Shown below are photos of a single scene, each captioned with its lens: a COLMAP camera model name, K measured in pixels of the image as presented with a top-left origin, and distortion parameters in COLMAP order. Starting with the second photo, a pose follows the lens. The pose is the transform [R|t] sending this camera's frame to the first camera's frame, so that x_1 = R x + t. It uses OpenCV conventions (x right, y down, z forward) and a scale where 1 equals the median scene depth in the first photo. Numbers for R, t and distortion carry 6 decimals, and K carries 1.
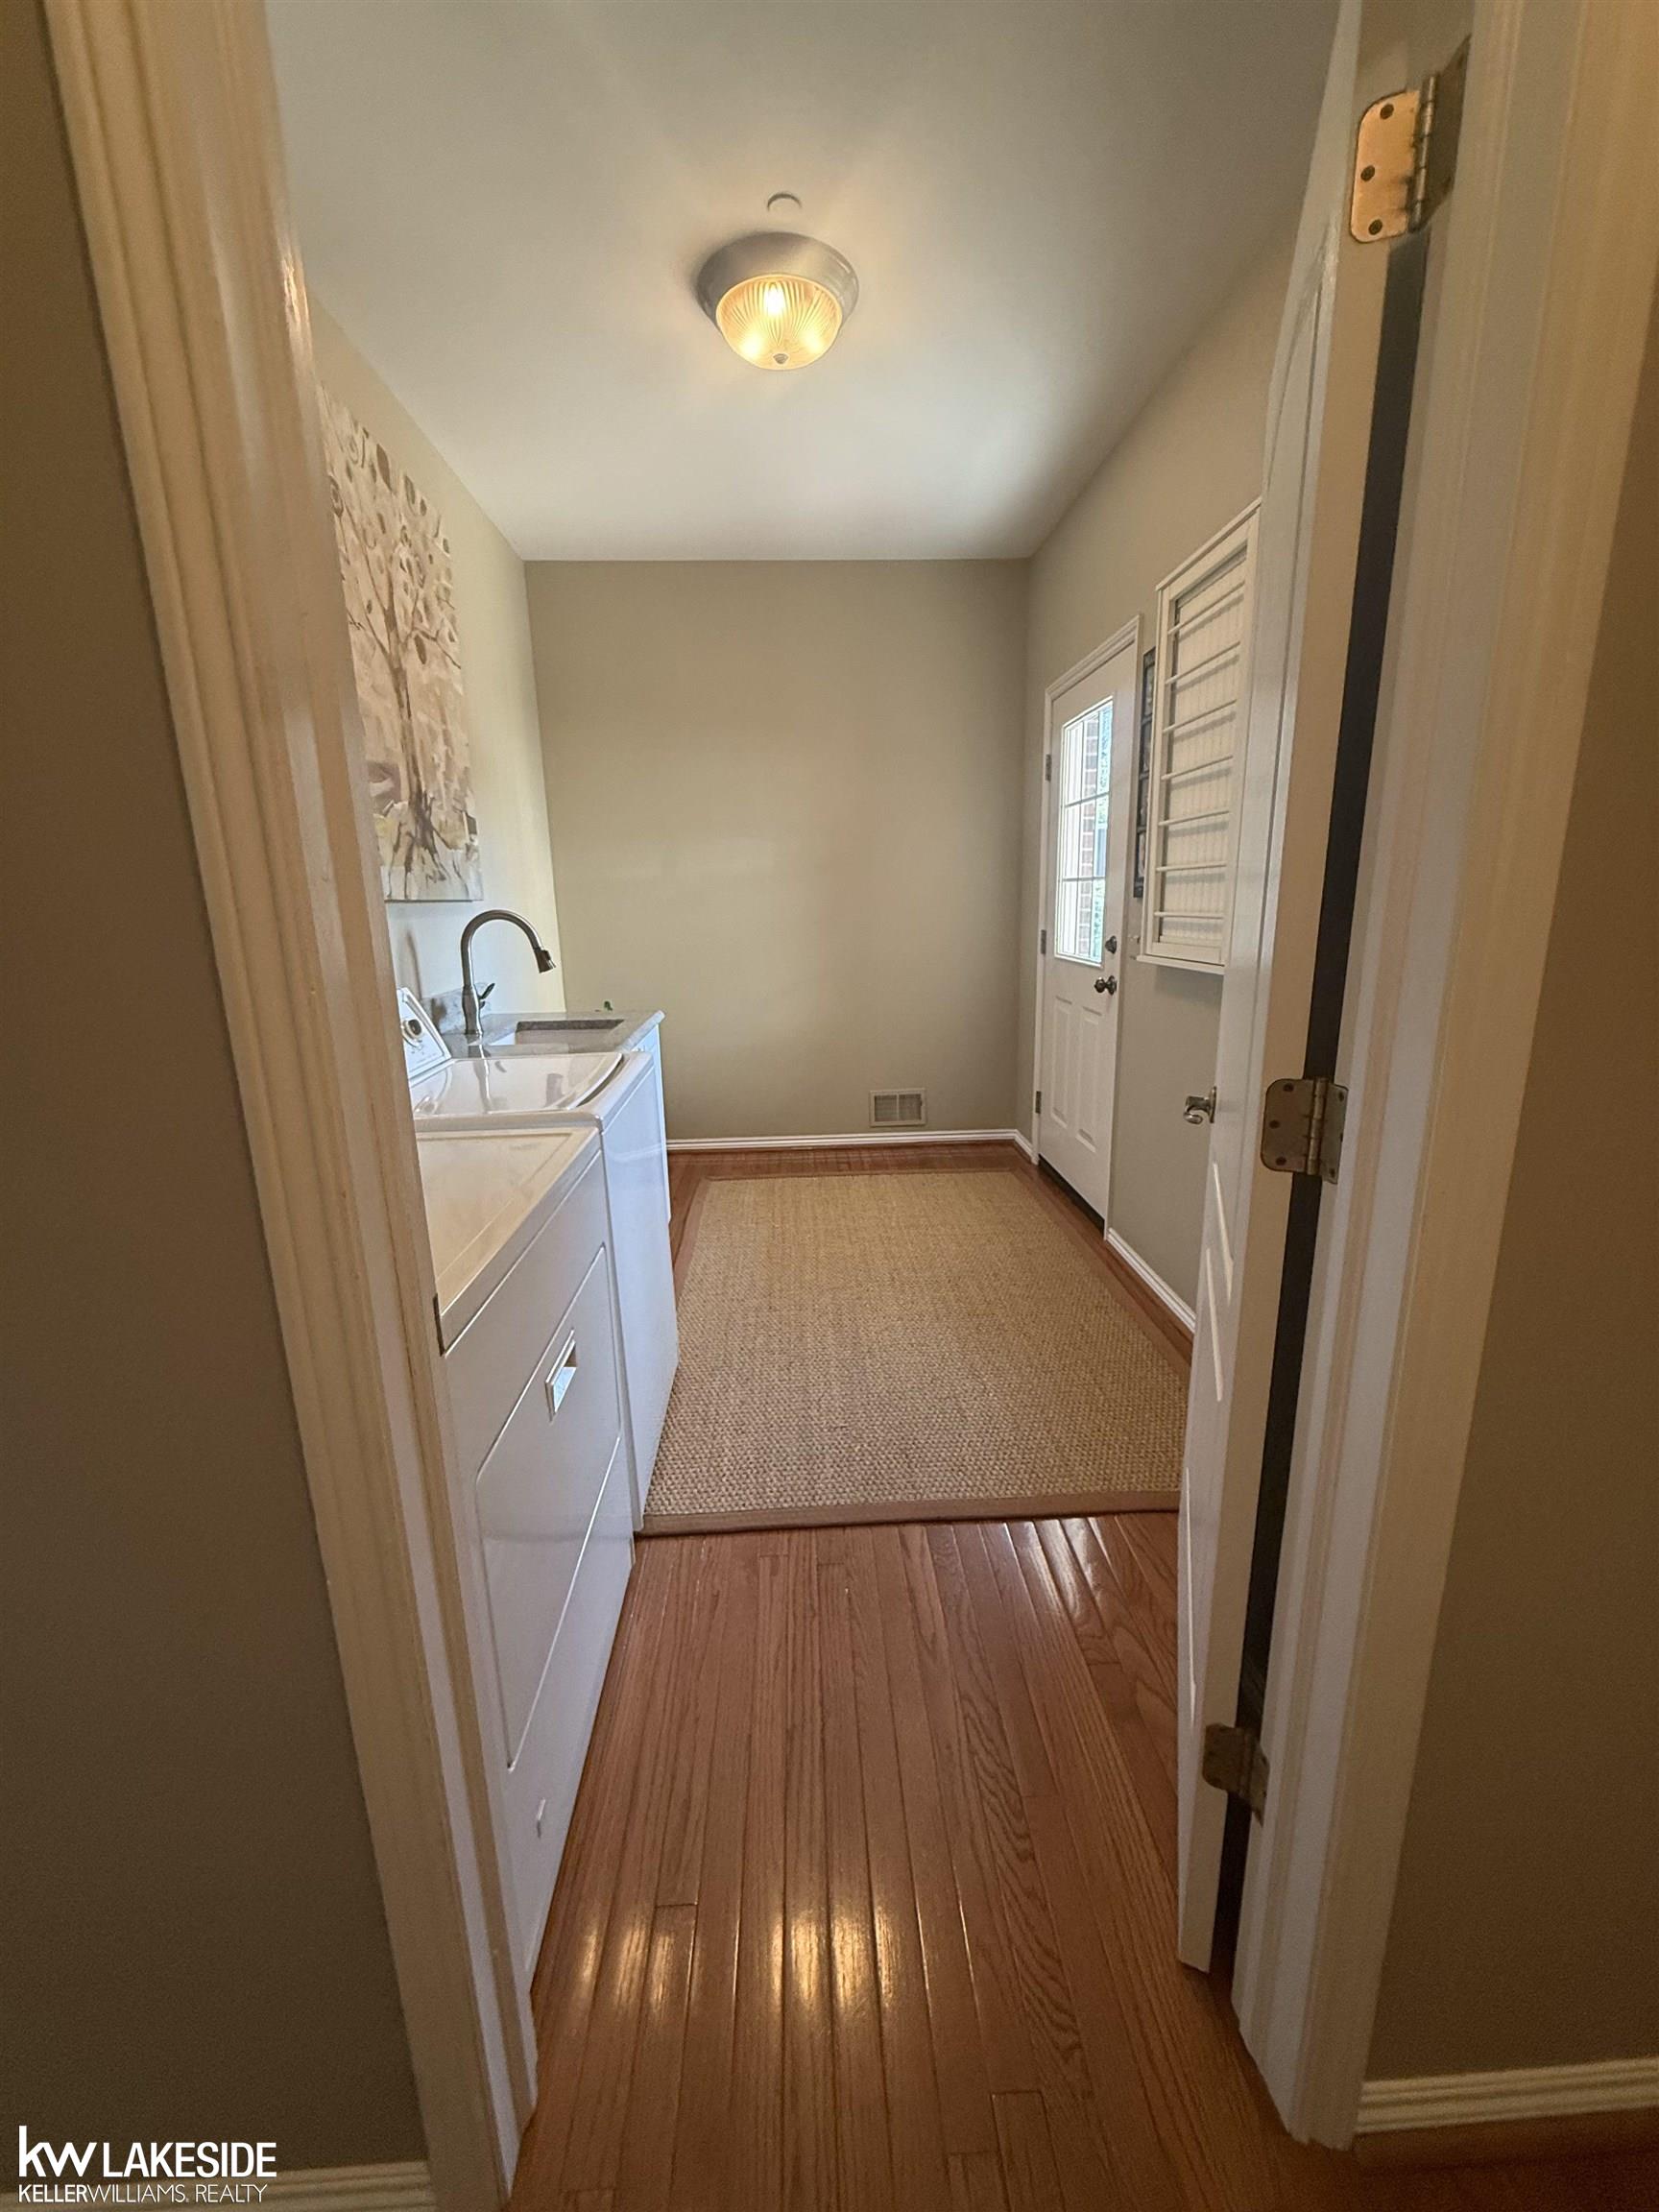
lens RADIAL K [[881.4, 0, 829.2], [0, 881.4, 1107.1], [0, 0, 1]] dist [0.000927, -0.000310]
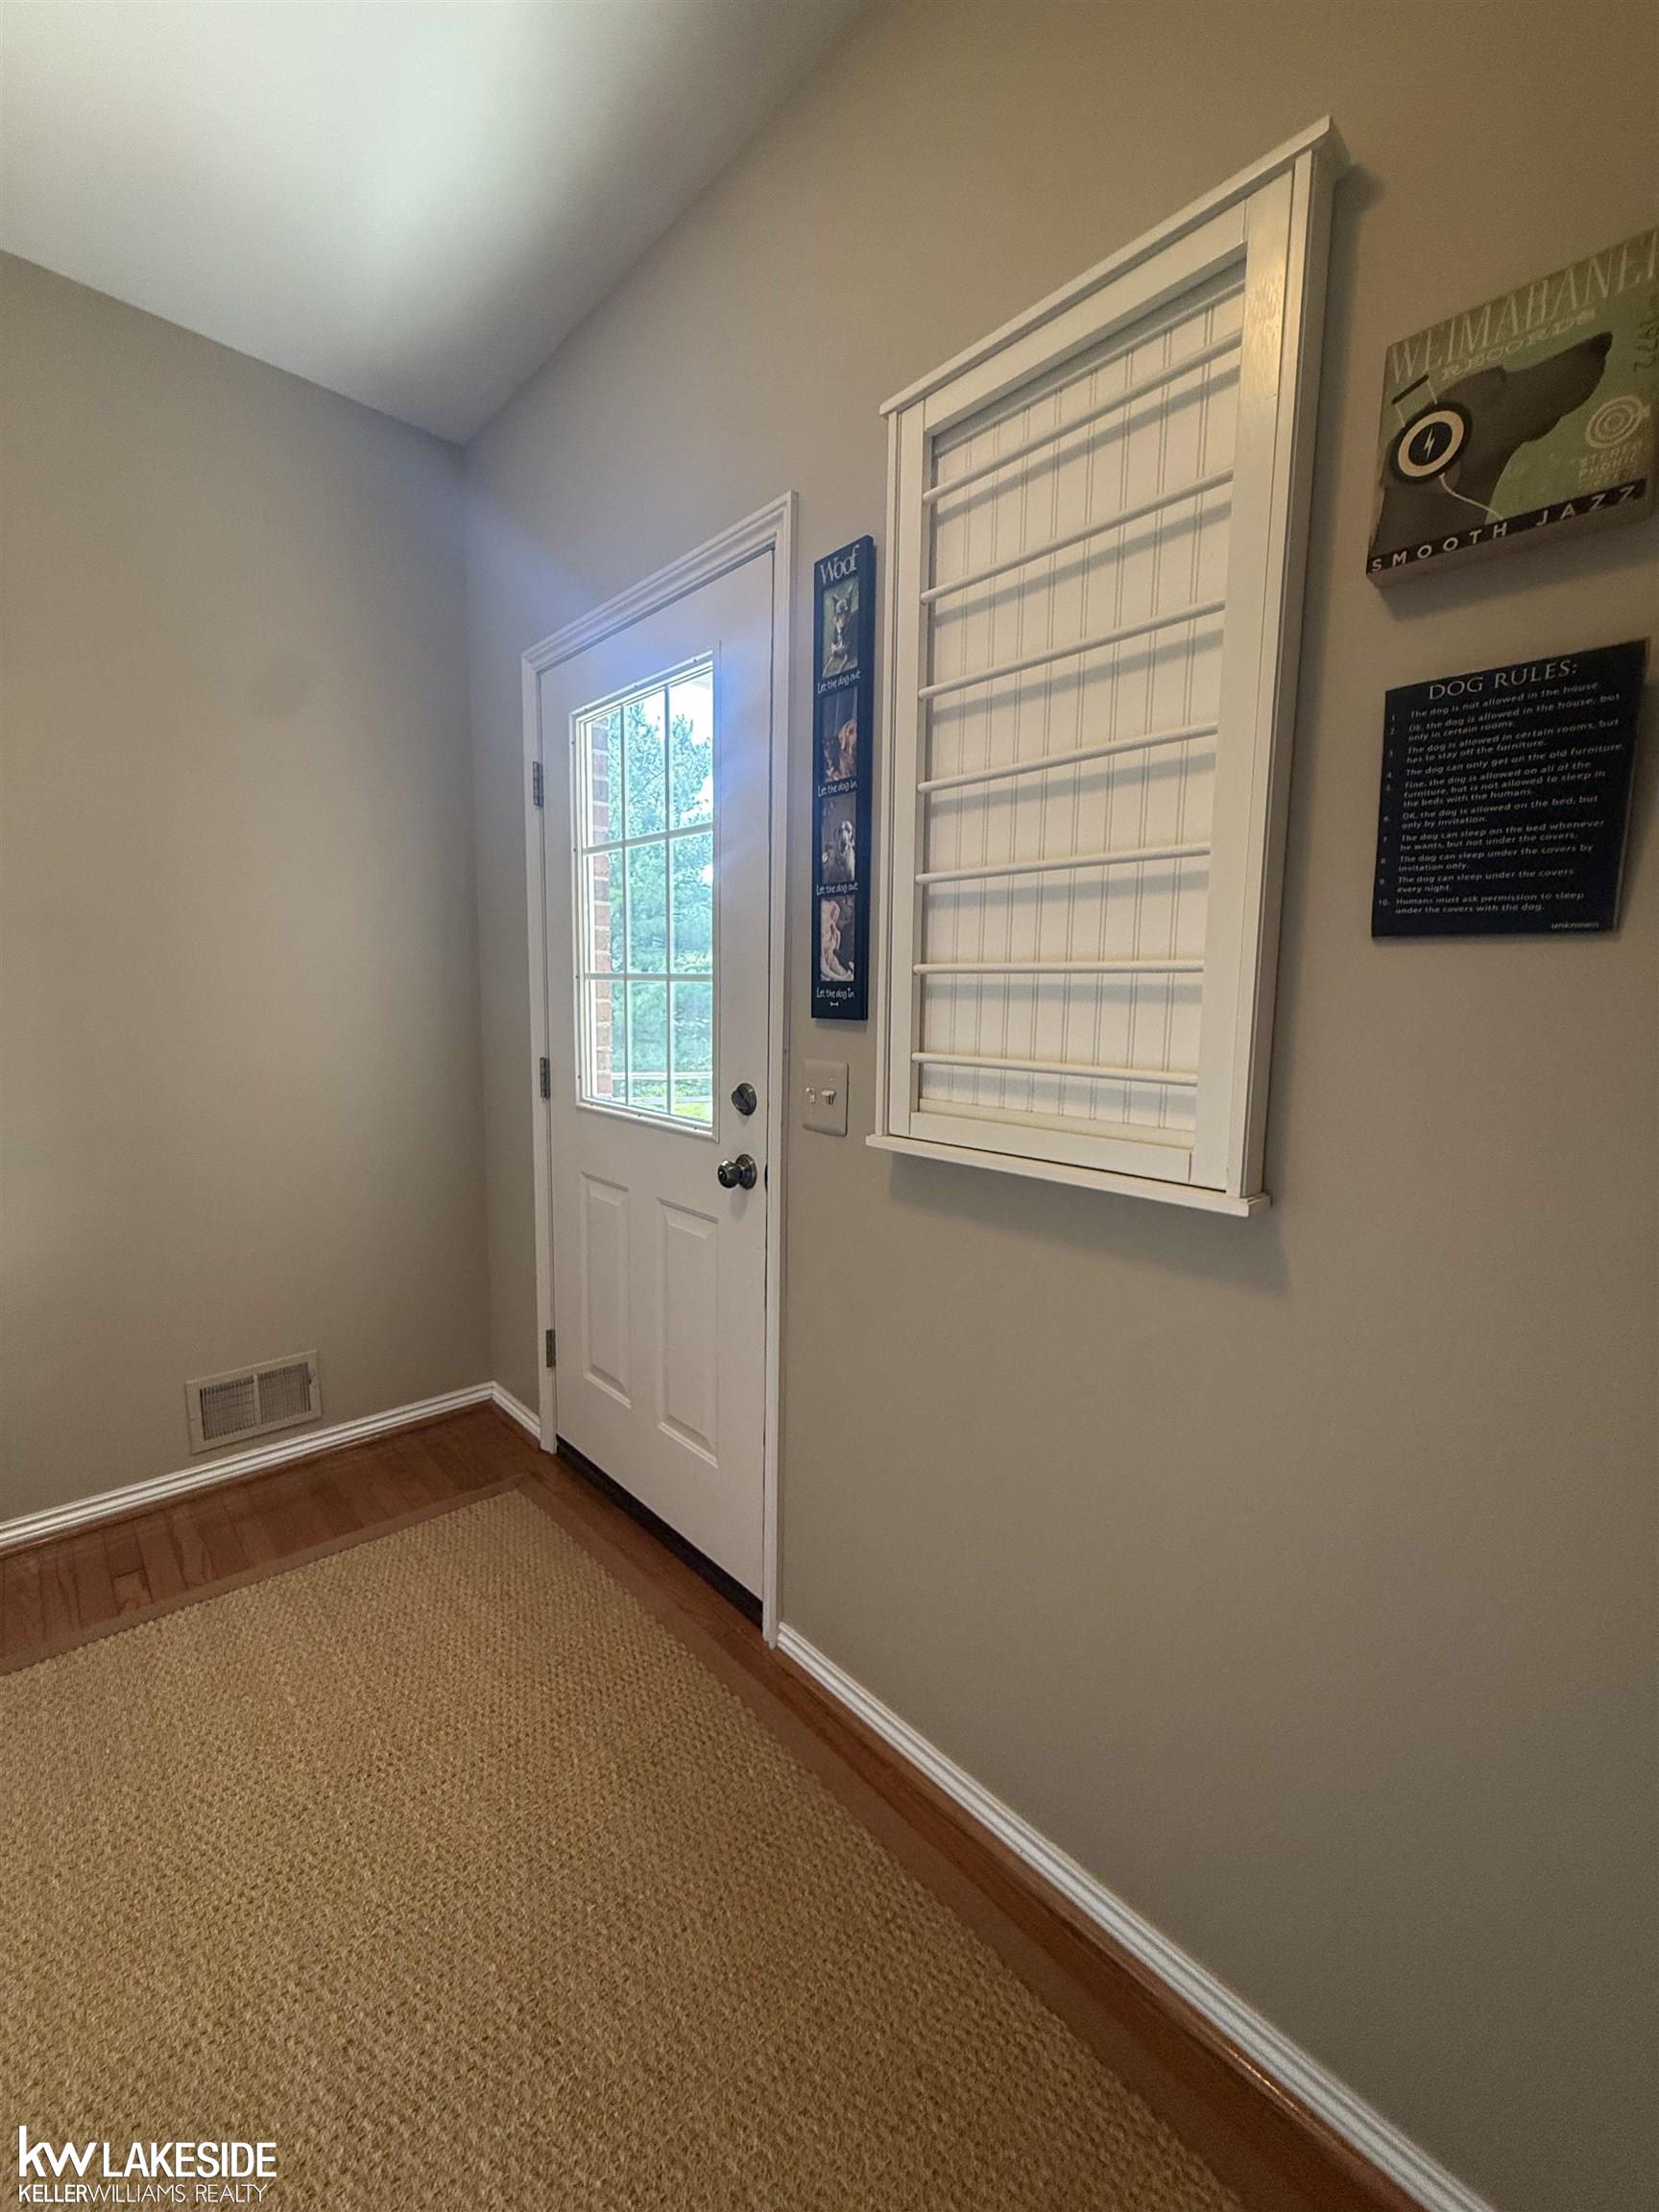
lens RADIAL K [[881.4, 0, 831.0], [0, 881.4, 1108.4], [0, 0, 1]] dist [0.000927, -0.000310]
pose [[0.758583, -0.045406, 0.649992, 0.008662], [0.112583, 0.991699, -0.062116, -0.132198], [-0.641776, 0.120299, 0.757398, 0.528711]]
